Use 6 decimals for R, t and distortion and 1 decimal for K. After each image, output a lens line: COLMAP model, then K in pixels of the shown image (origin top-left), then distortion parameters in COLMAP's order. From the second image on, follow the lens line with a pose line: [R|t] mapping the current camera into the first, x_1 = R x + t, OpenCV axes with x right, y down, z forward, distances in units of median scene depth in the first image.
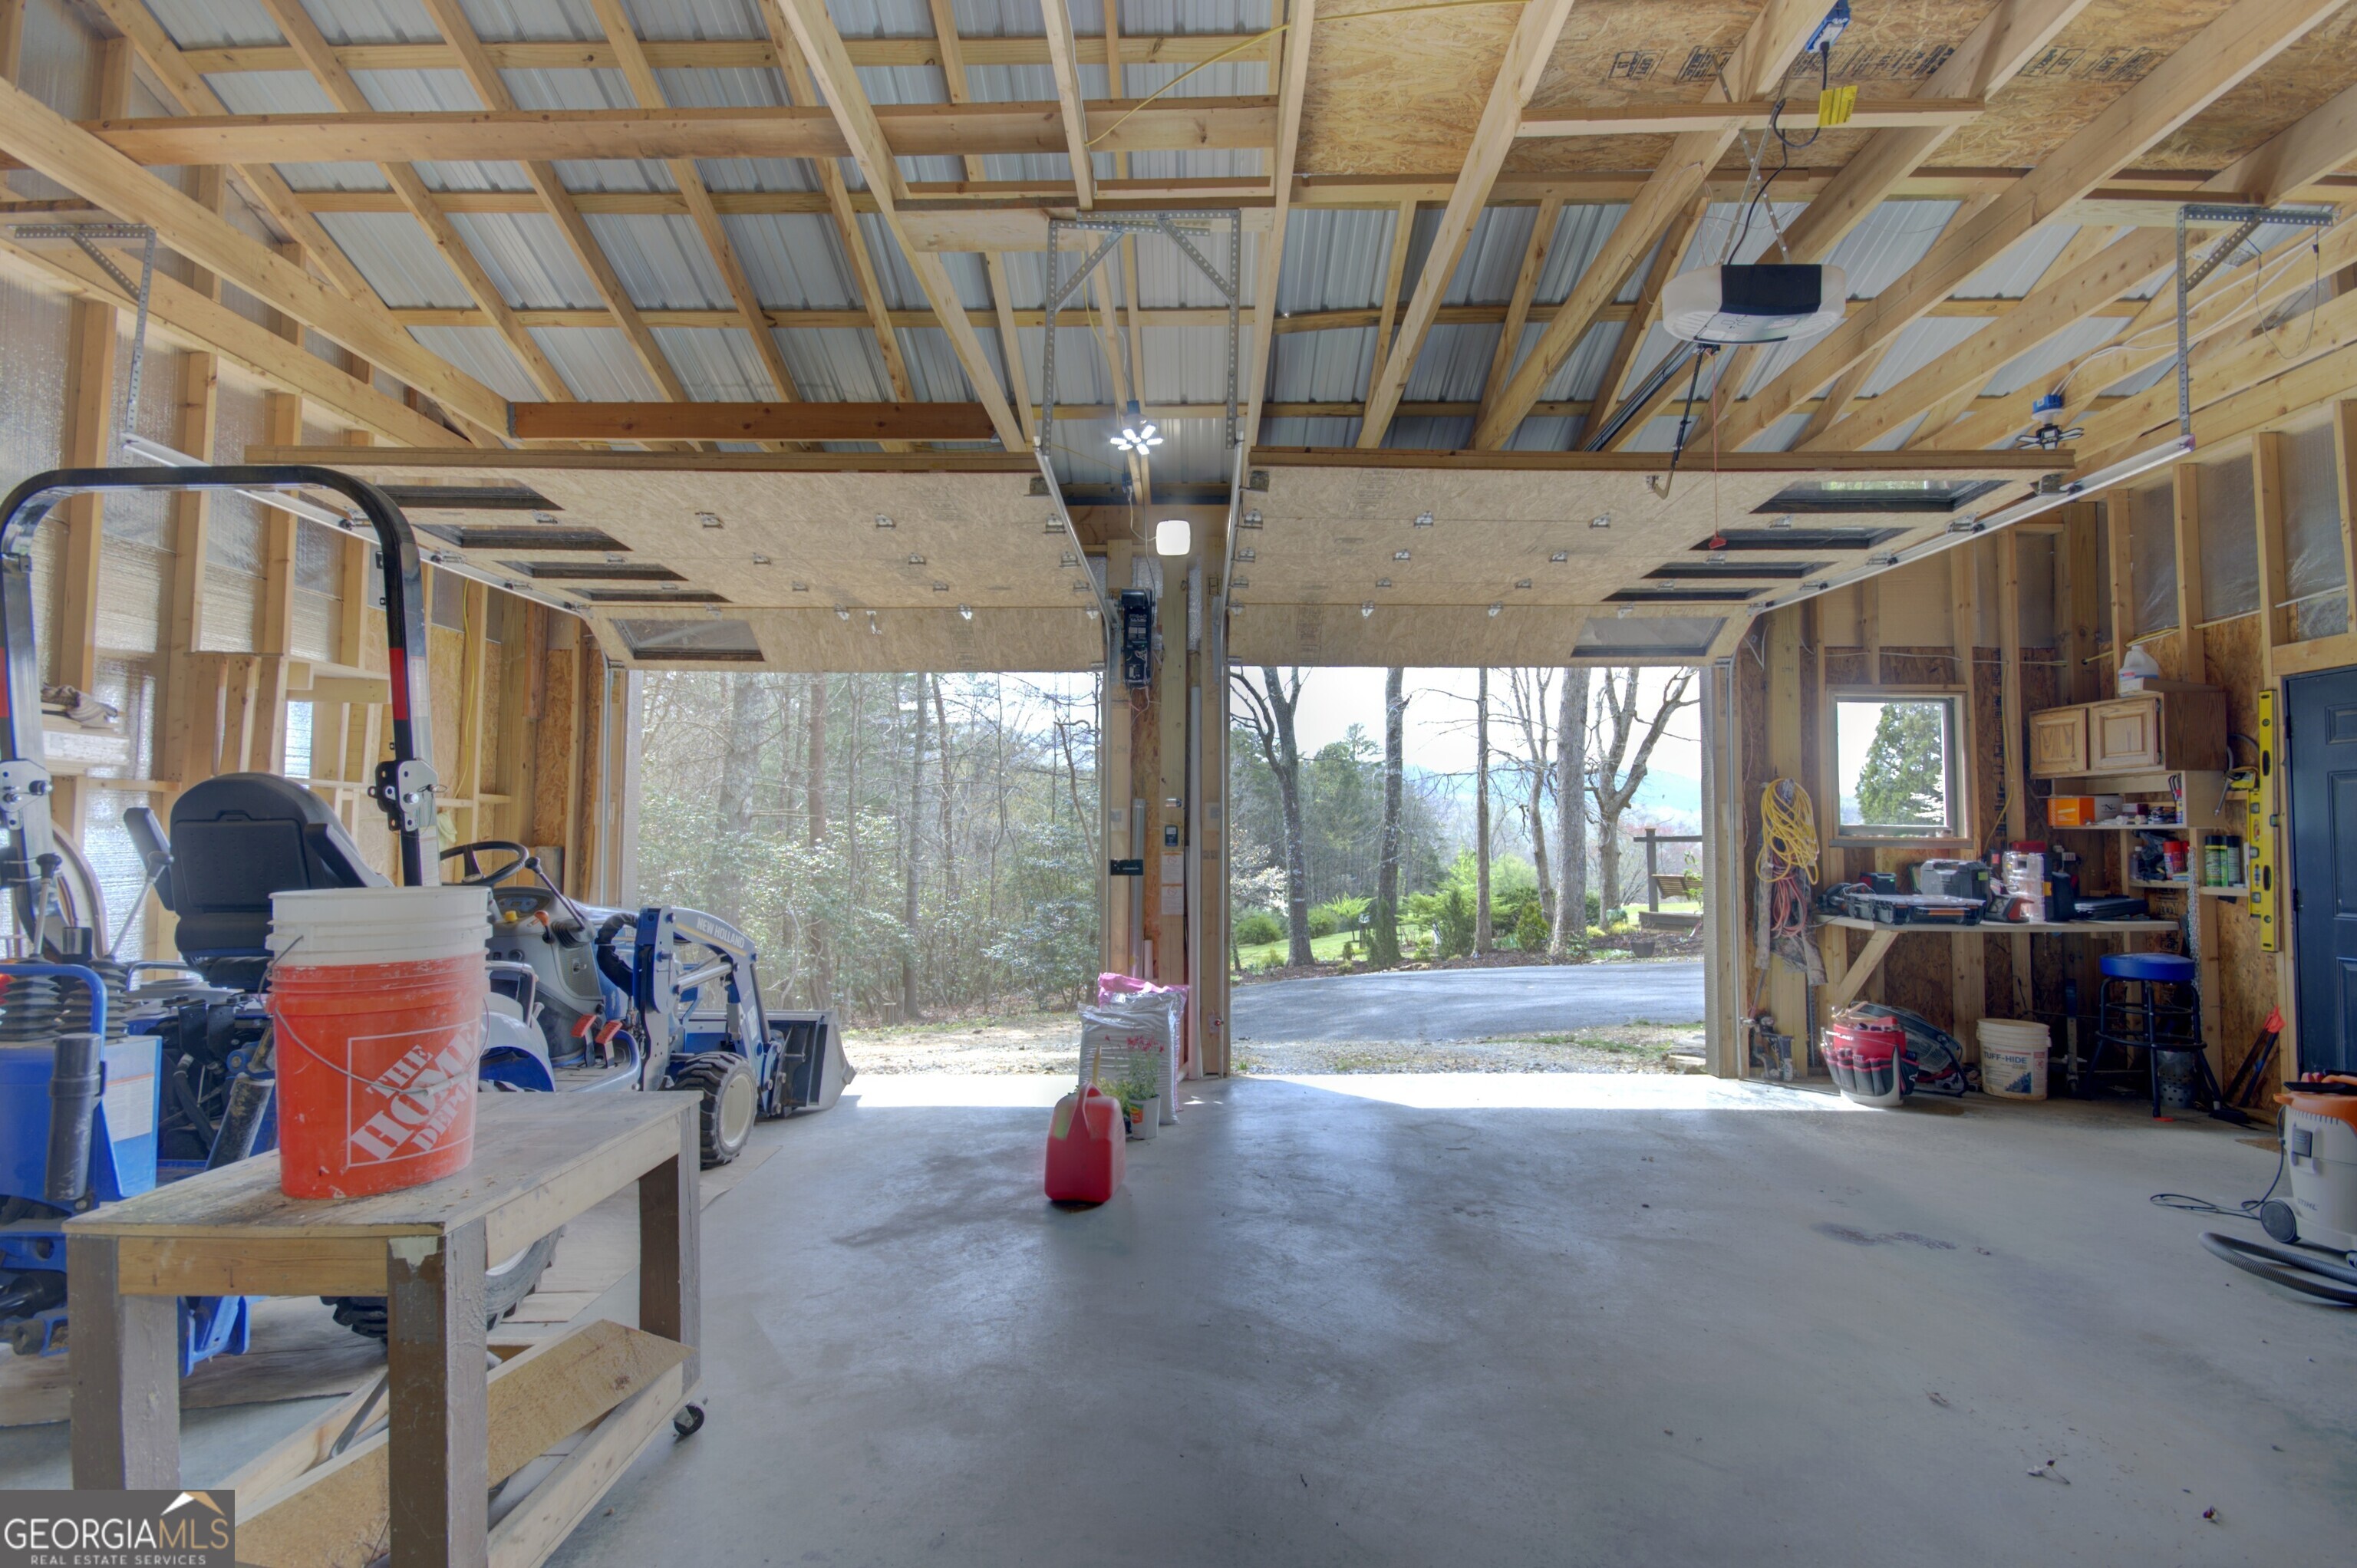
lens RADIAL K [[1075.7, 0, 1178.5], [0, 1075.7, 784.0], [0, 0, 1]] dist [-0.002054, -0.000295]
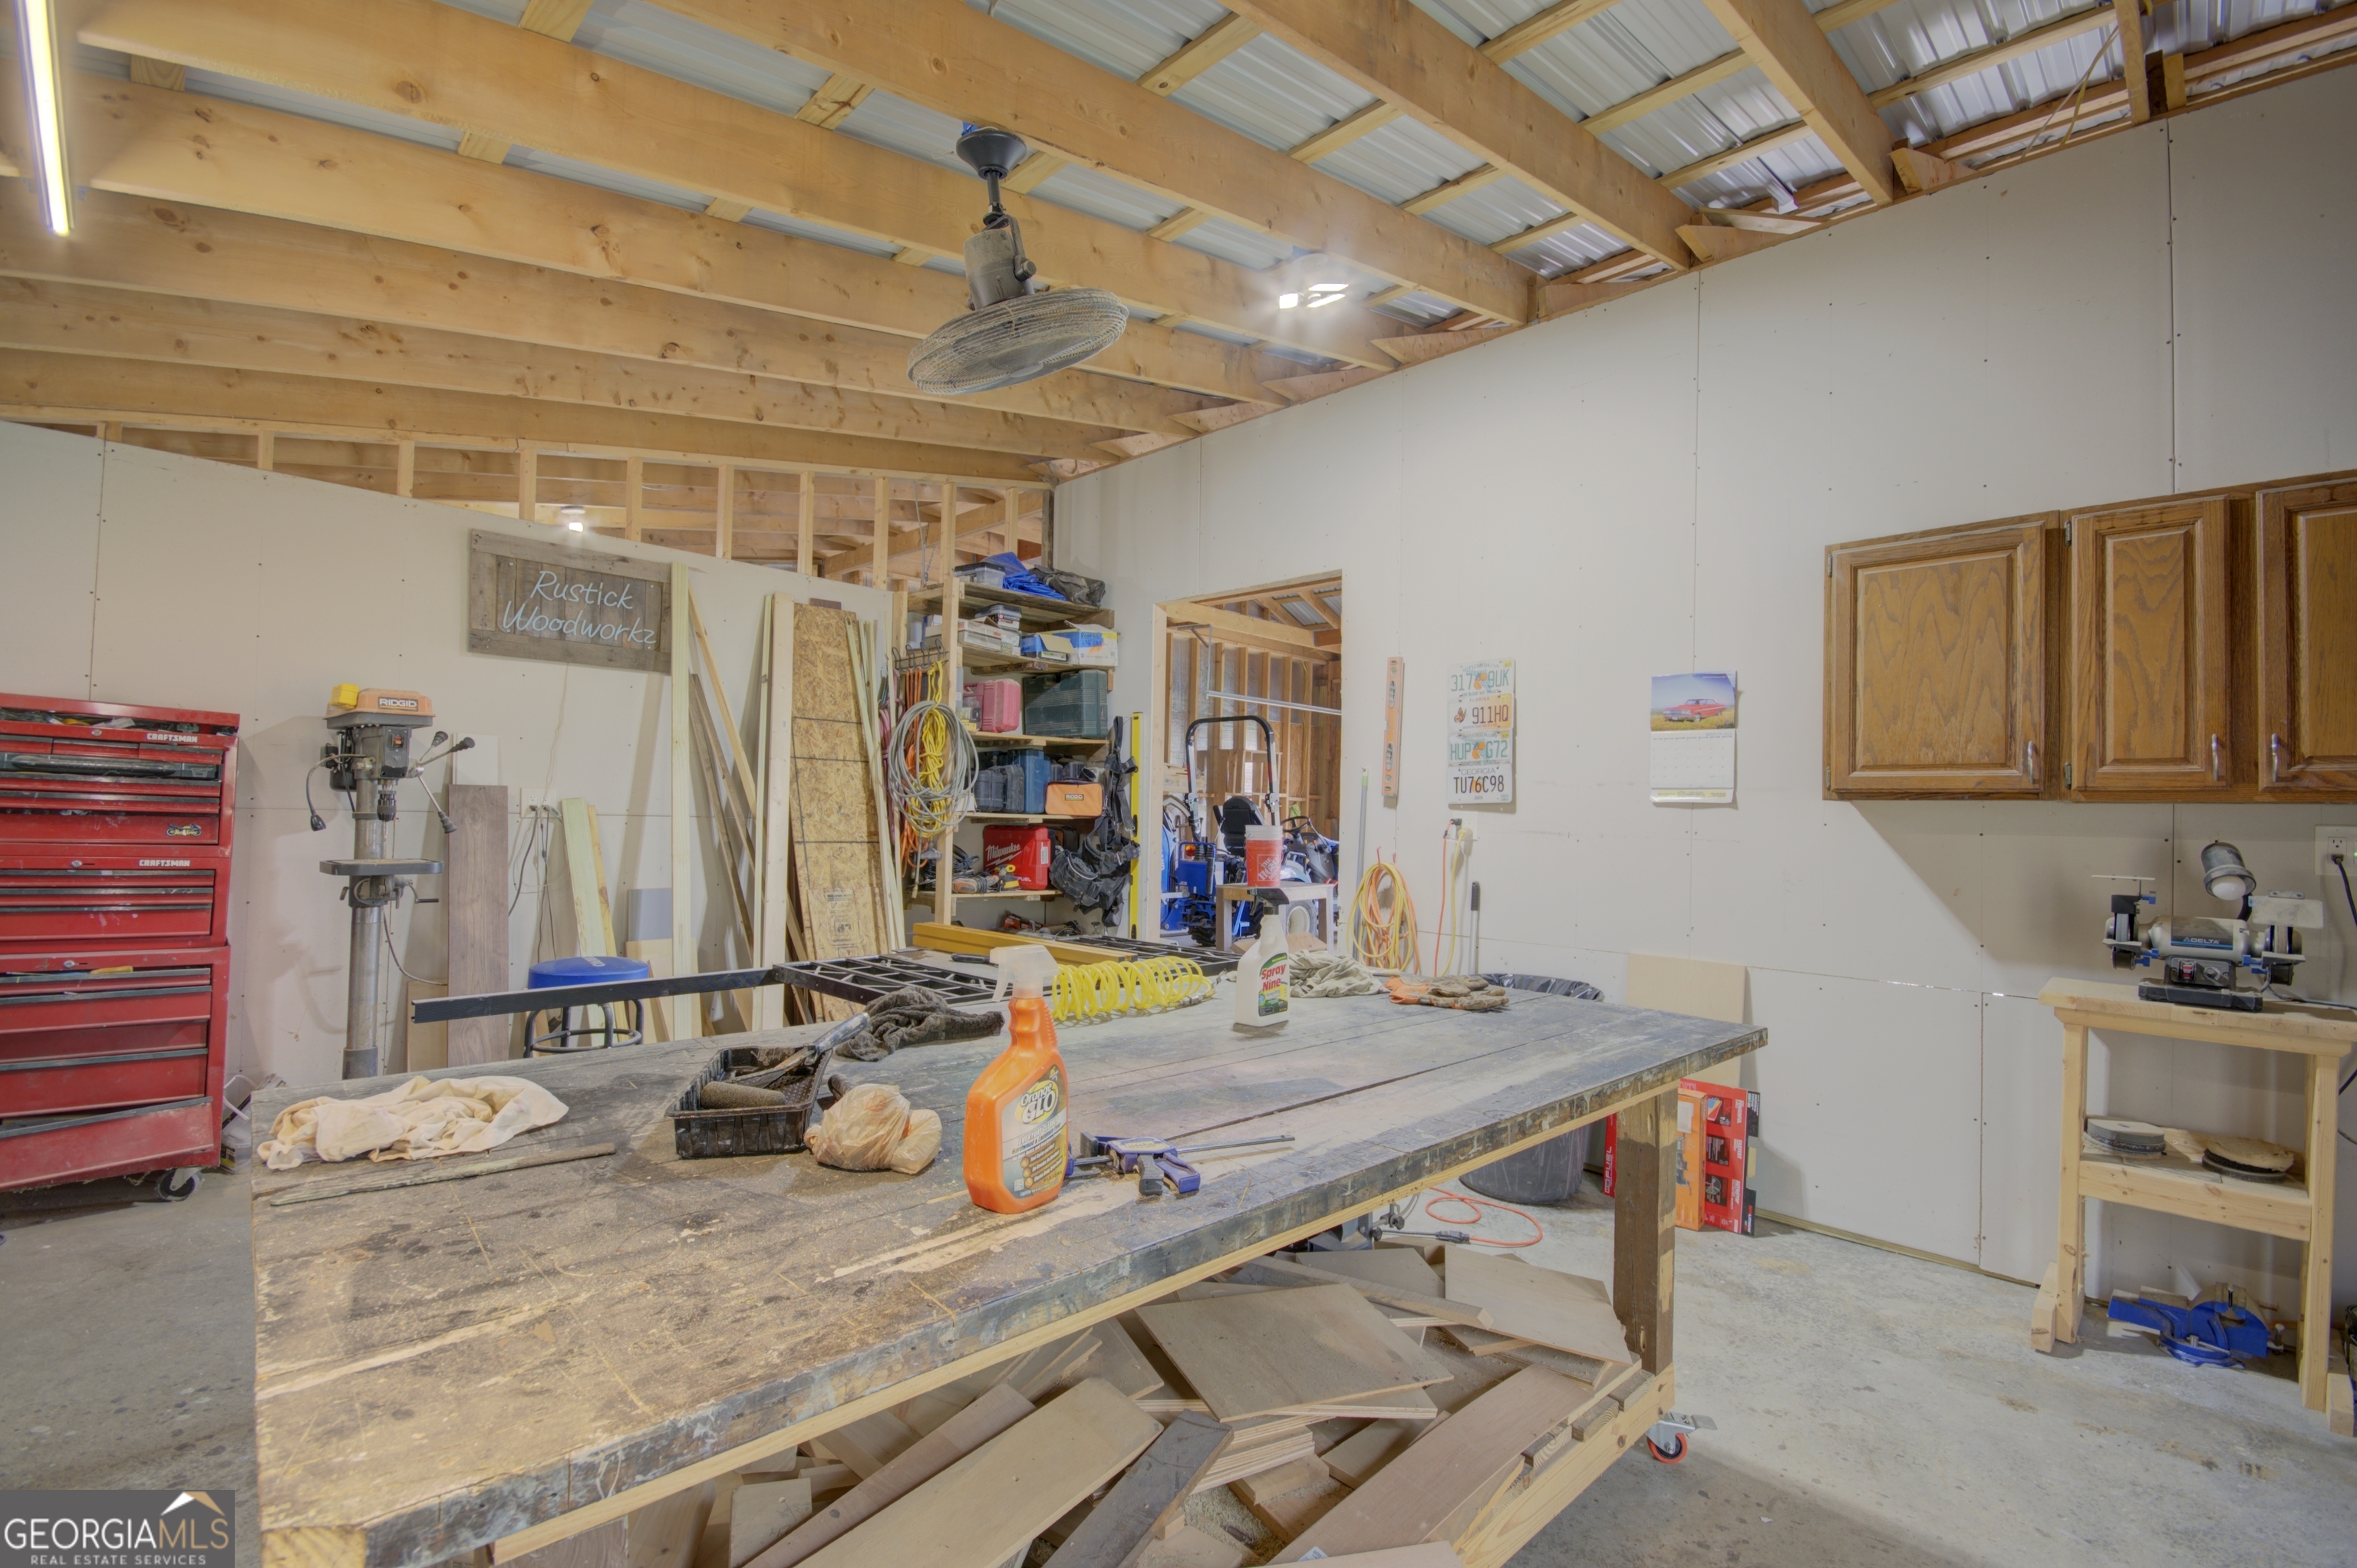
lens RADIAL K [[1075.7, 0, 1178.5], [0, 1075.7, 784.0], [0, 0, 1]] dist [-0.002054, -0.000295]
pose [[0.731643, -0.013131, -0.681561, 1.535878], [0.014677, 0.999886, -0.003509, -0.042872], [0.681530, -0.007436, 0.731753, -1.887676]]
